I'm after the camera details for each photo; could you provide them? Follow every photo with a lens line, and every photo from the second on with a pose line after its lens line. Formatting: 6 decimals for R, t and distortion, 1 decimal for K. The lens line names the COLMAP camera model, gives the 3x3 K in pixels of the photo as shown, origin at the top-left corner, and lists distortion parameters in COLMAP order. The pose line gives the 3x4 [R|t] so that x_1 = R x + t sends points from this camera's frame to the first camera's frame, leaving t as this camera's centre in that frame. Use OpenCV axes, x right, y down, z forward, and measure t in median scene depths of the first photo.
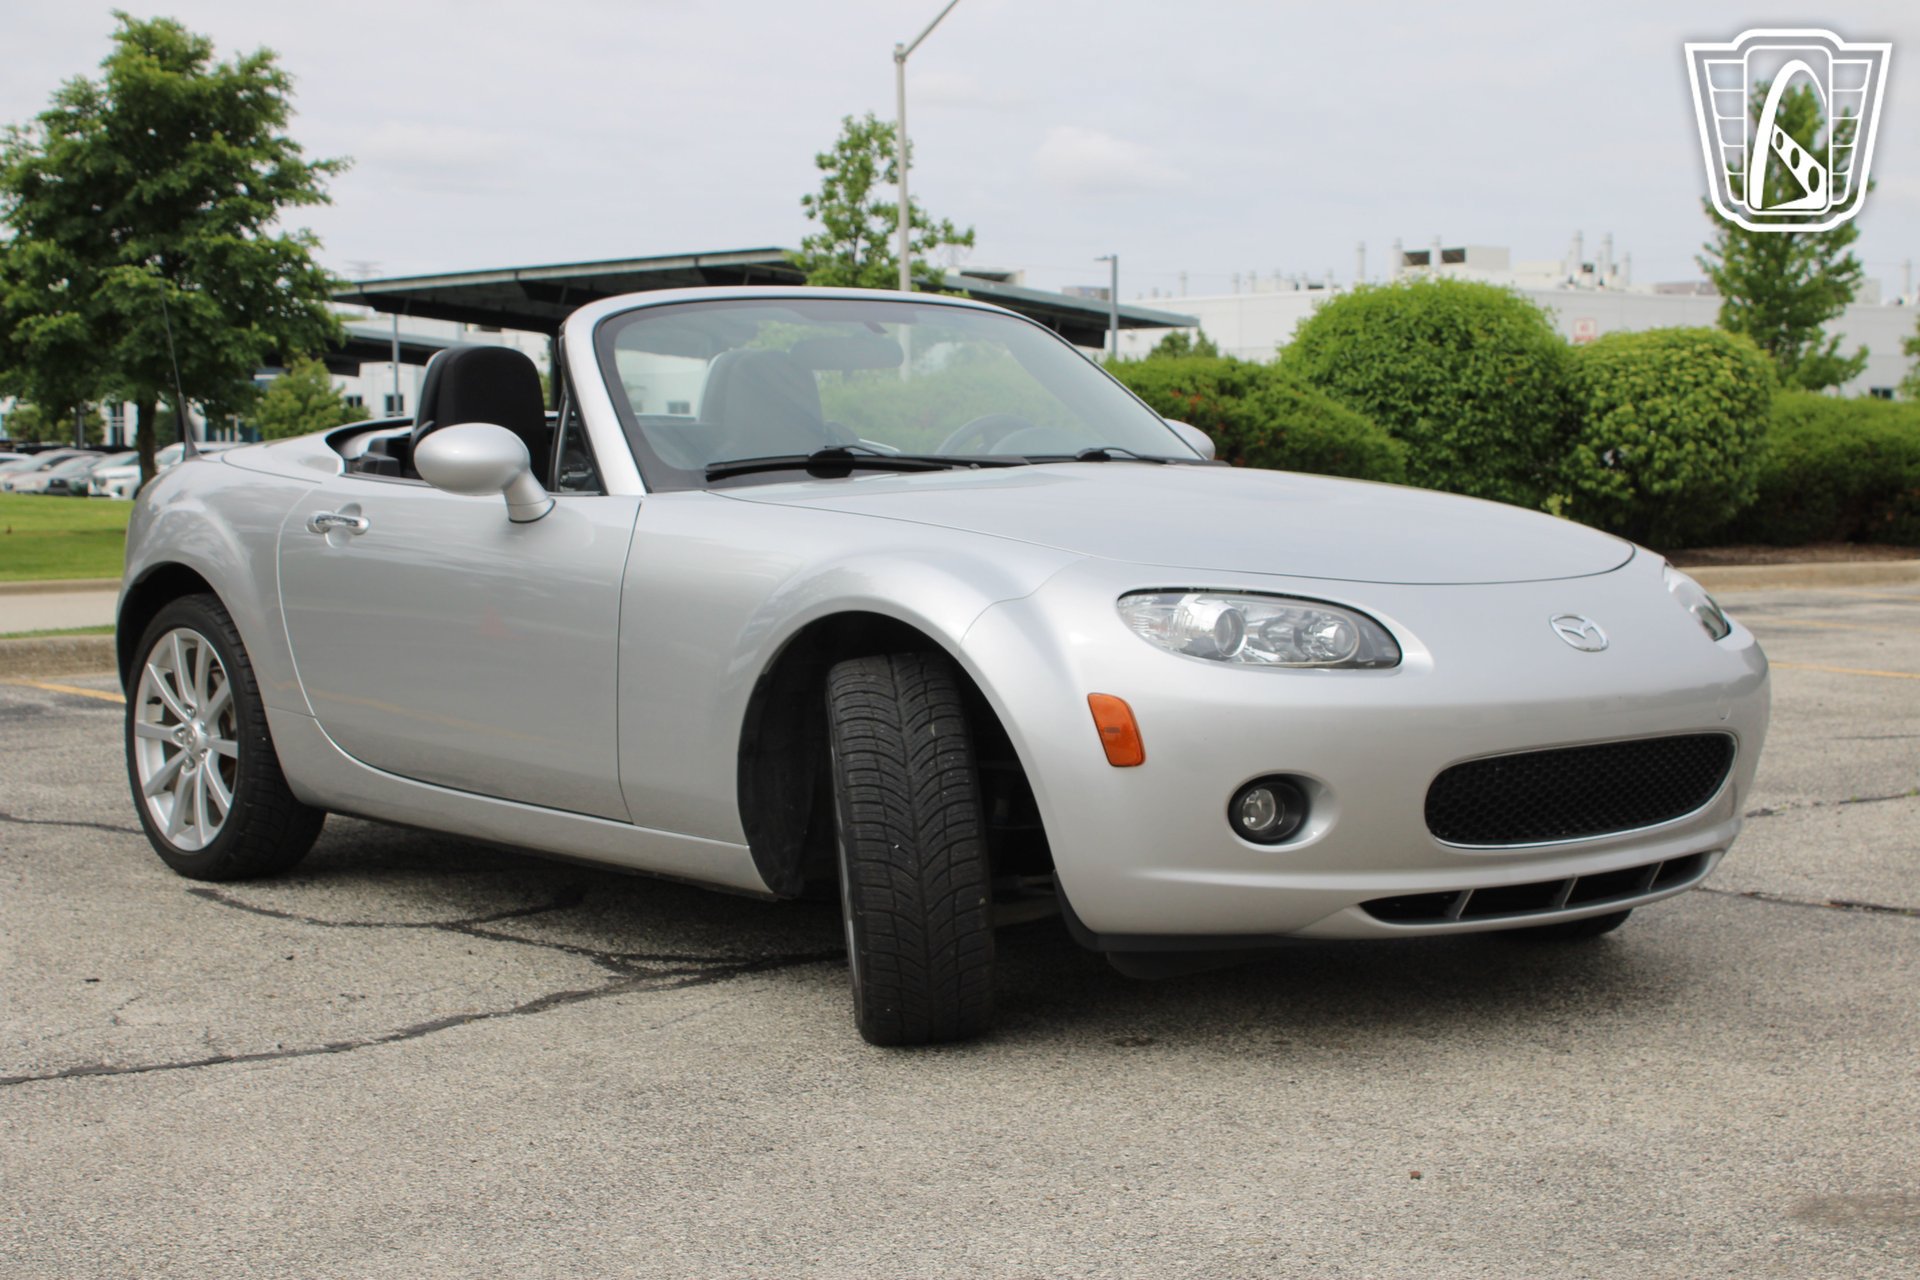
lens RADIAL K [[3633.9, 0, 960.0], [0, 3633.9, 640.0], [0, 0, 1]] dist [-0.030922, 0.115094]
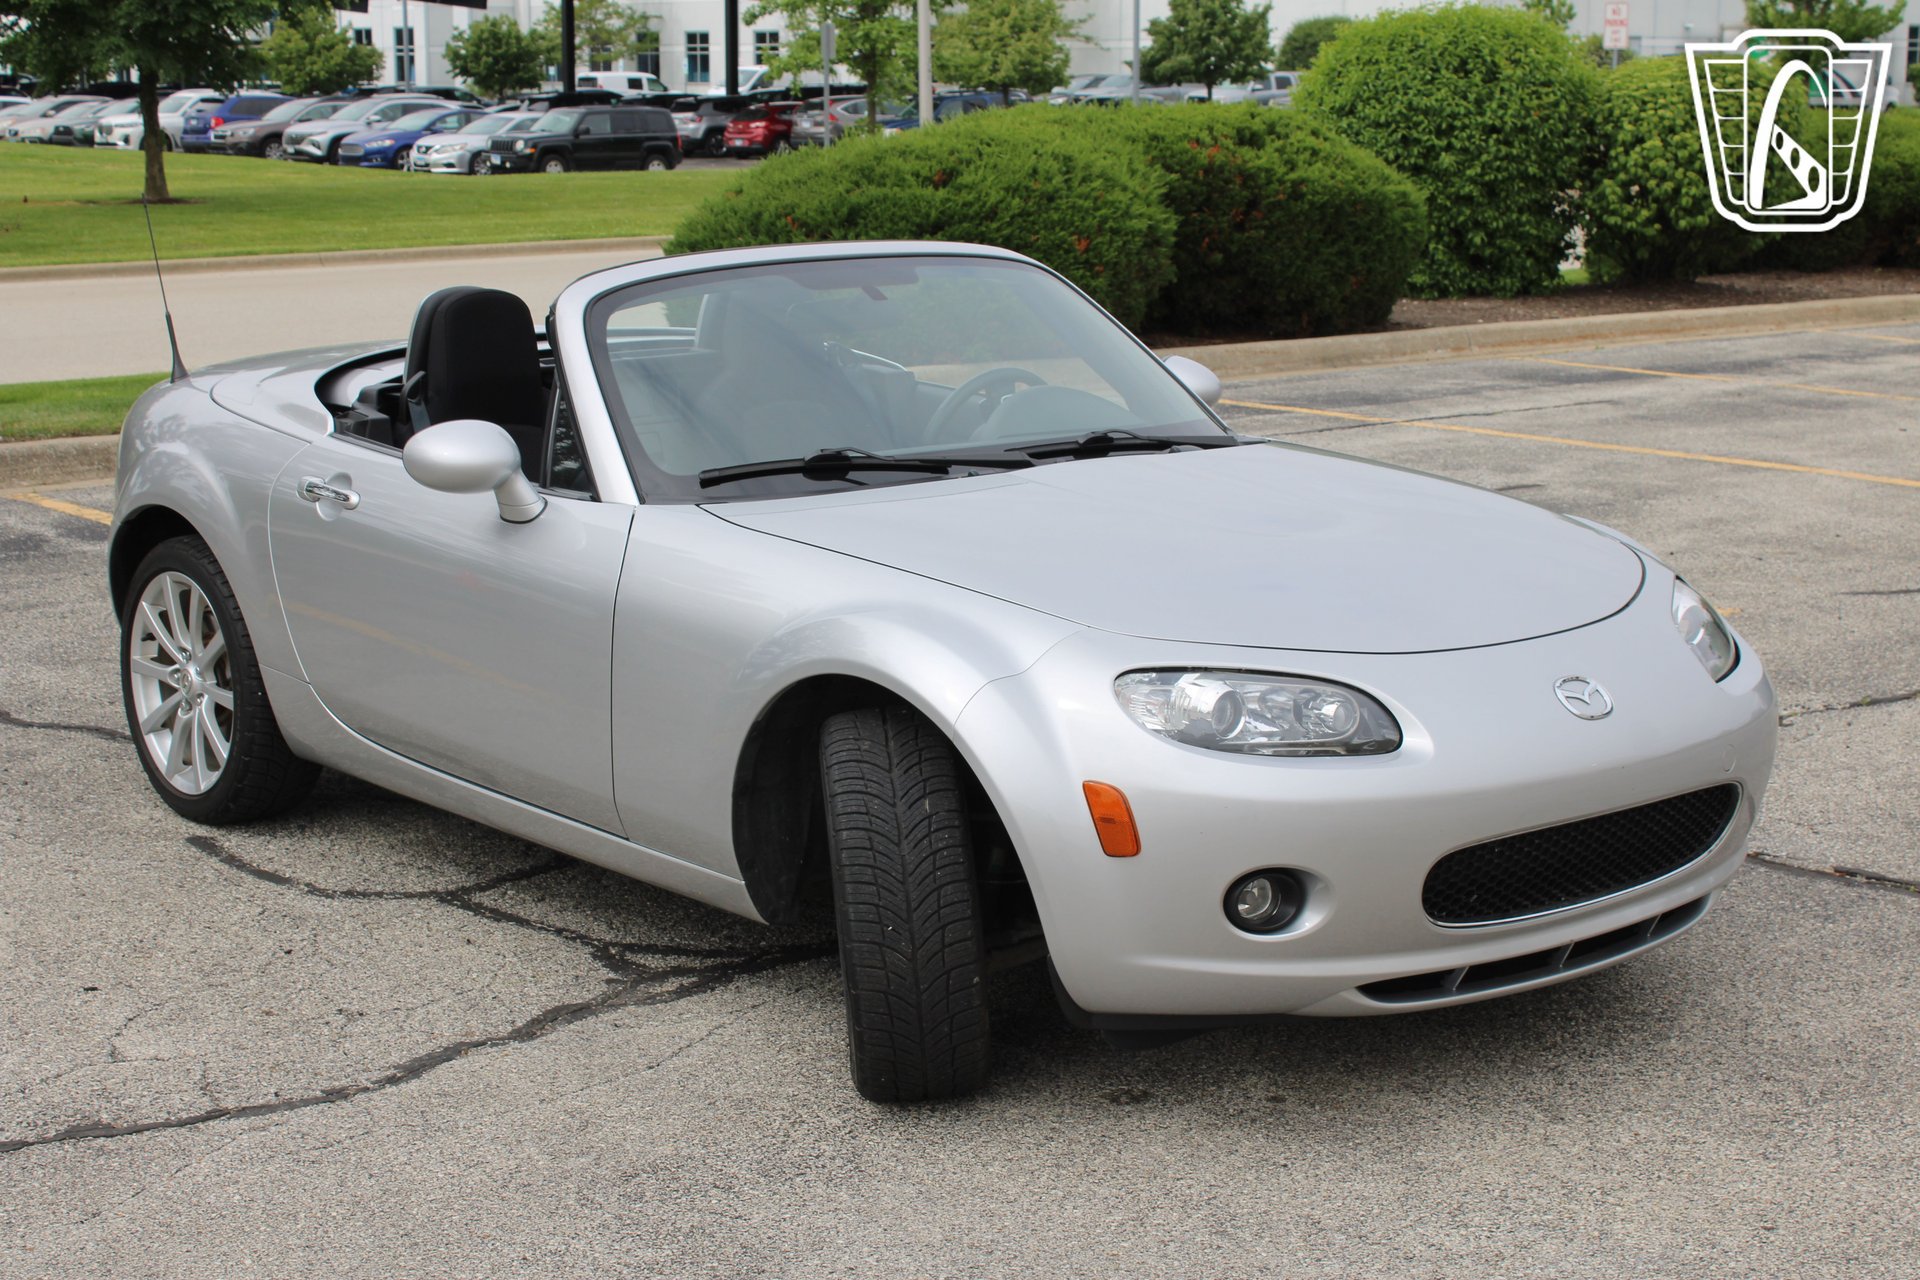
lens RADIAL K [[3634.3, 0, 972.9], [0, 3634.3, 596.2], [0, 0, 1]] dist [-0.015758, 0.056528]
pose [[0.999989, 0.002368, -0.004107, 0.007297], [-0.001806, 0.991279, 0.131764, -0.132290], [0.004383, -0.131755, 0.991273, 0.020796]]
